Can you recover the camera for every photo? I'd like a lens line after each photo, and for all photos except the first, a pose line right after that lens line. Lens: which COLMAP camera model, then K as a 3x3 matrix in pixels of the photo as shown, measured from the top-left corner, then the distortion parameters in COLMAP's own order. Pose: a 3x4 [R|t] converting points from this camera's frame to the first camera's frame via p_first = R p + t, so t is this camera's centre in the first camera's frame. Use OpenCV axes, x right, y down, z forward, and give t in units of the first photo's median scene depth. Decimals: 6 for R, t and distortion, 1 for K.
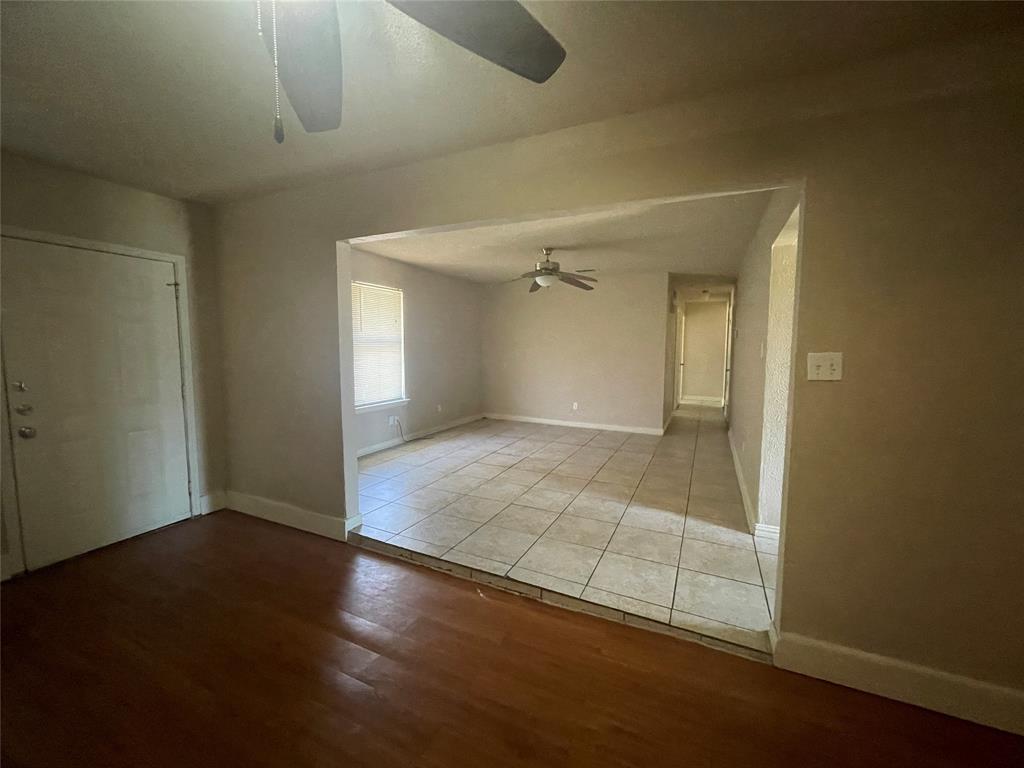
lens RADIAL K [[414.1, 0, 512.3], [0, 414.1, 383.3], [0, 0, 1]] dist [-0.000119, -0.000272]
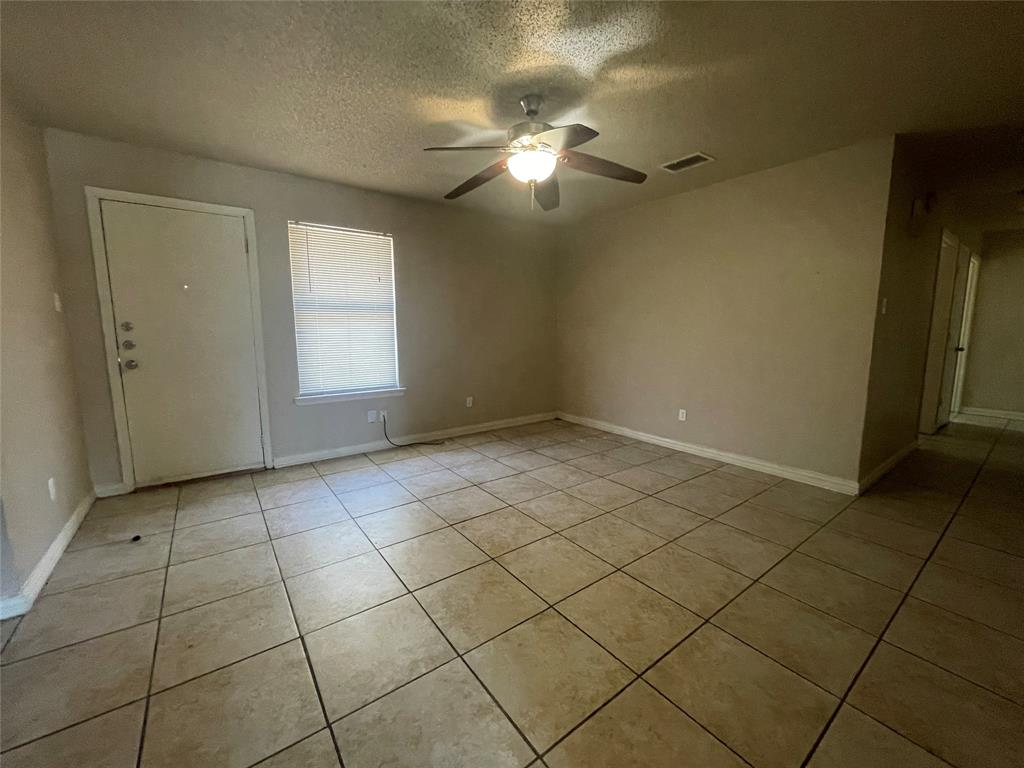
lens RADIAL K [[414.1, 0, 509.9], [0, 414.1, 382.2], [0, 0, 1]] dist [-0.000119, -0.000272]
pose [[0.885493, 0.053116, -0.461607, 0.258984], [-0.035775, 0.998289, 0.046245, -0.012546], [0.463274, -0.024435, 0.885878, 0.466522]]
